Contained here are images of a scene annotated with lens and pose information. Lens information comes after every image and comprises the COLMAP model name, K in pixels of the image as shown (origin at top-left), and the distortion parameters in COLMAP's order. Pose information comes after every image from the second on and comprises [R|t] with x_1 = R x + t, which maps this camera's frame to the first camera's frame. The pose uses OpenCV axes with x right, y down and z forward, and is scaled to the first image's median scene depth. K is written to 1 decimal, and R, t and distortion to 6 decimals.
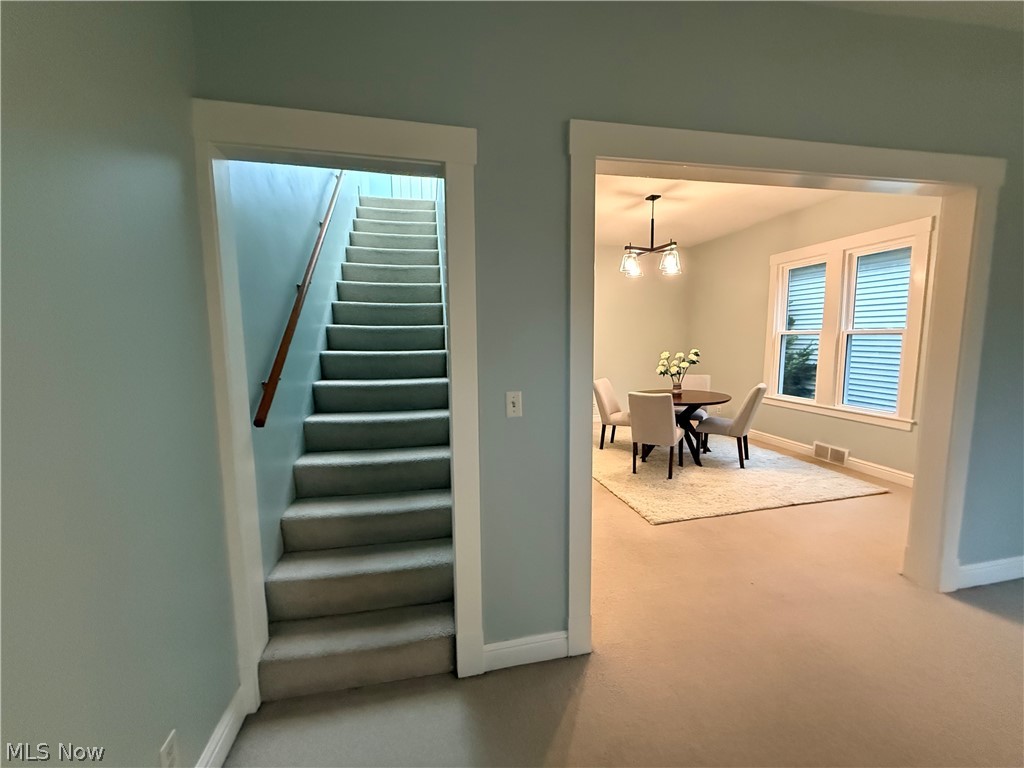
lens RADIAL K [[410.9, 0, 510.8], [0, 410.9, 386.6], [0, 0, 1]] dist [0.000525, -0.000747]
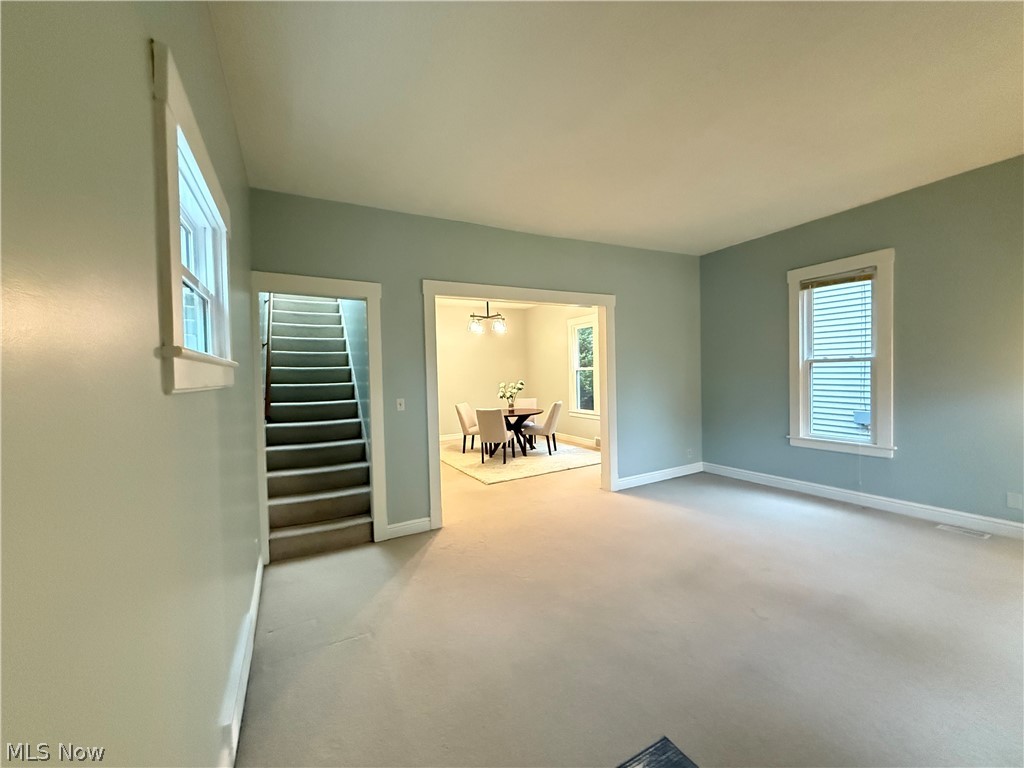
lens RADIAL K [[410.9, 0, 511.7], [0, 410.9, 386.2], [0, 0, 1]] dist [0.000525, -0.000747]
pose [[0.958498, -0.020118, 0.284389, -0.019681], [0.045751, 0.995433, -0.083782, 0.069945], [-0.281405, 0.093316, 0.955041, -0.550463]]
